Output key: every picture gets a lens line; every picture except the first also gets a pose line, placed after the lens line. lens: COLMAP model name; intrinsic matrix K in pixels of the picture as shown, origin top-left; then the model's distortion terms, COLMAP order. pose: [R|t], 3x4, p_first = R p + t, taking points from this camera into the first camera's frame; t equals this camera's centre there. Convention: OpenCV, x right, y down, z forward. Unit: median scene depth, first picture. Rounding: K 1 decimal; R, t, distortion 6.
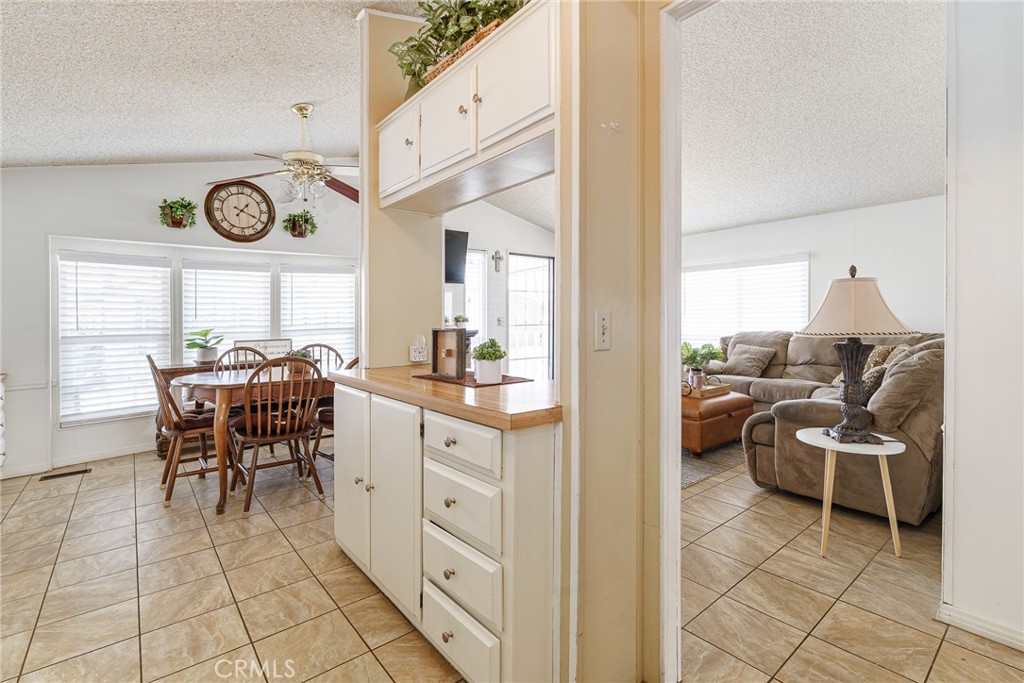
lens RADIAL K [[470.4, 0, 504.0], [0, 470.4, 321.3], [0, 0, 1]] dist [-0.000565, -0.000202]
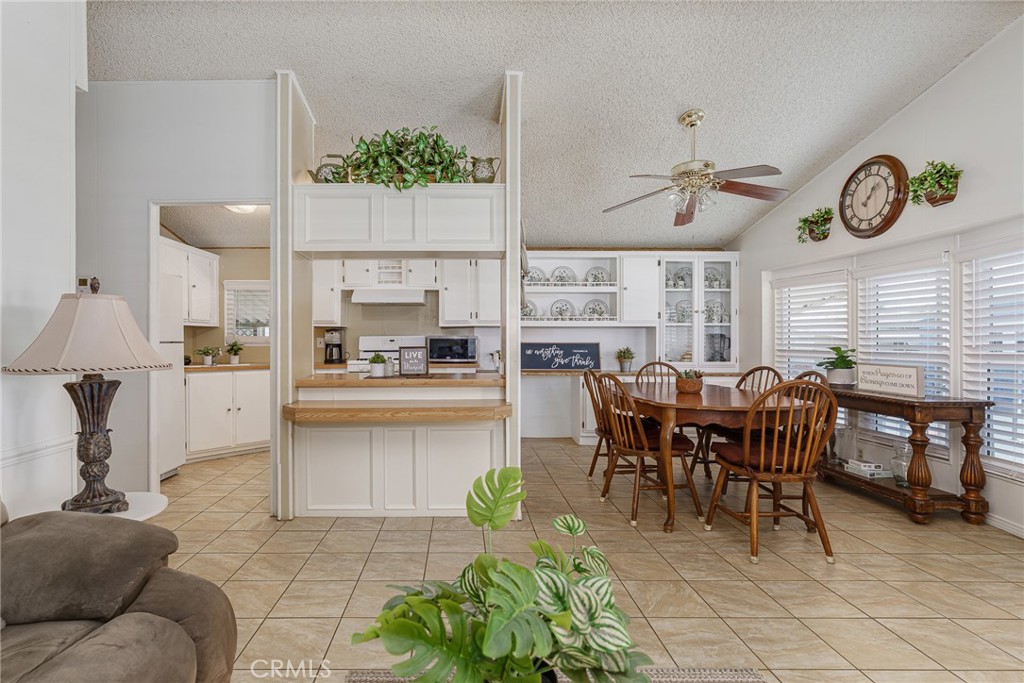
lens RADIAL K [[482.6, 0, 457.6], [0, 482.6, 341.3], [0, 0, 1]] dist [-0.000943, 0.000203]
pose [[-0.623455, 0.016463, -0.781686, 0.856892], [0.006388, 0.999852, 0.015963, -0.022344], [0.781833, 0.004959, -0.623468, 1.664427]]
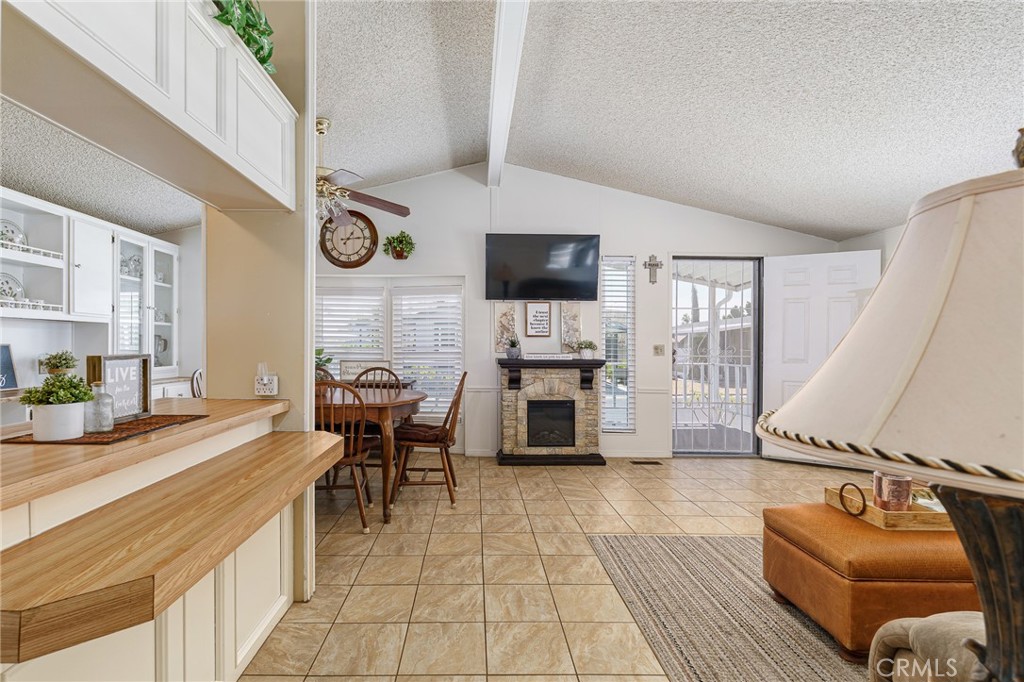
lens RADIAL K [[475.7, 0, 474.6], [0, 475.7, 344.4], [0, 0, 1]] dist [-0.003616, -0.000454]
pose [[0.782012, 0.021327, -0.622898, 0.581620], [-0.023480, 0.999713, 0.004750, -0.013935], [0.622820, 0.010912, 0.782289, 0.583219]]
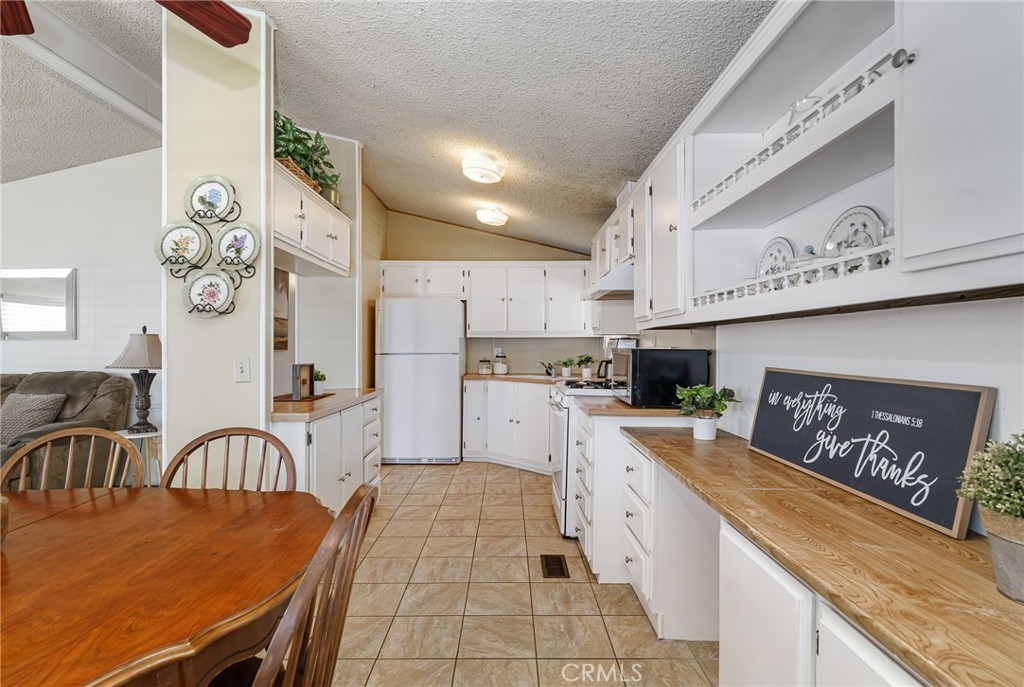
lens RADIAL K [[497.4, 0, 513.1], [0, 497.4, 367.5], [0, 0, 1]] dist [-0.005590, -0.000503]
pose [[-0.788314, -0.010040, 0.615191, -1.180635], [0.014335, 0.999296, 0.034679, -0.013264], [-0.615106, 0.036157, -0.787615, 1.365553]]
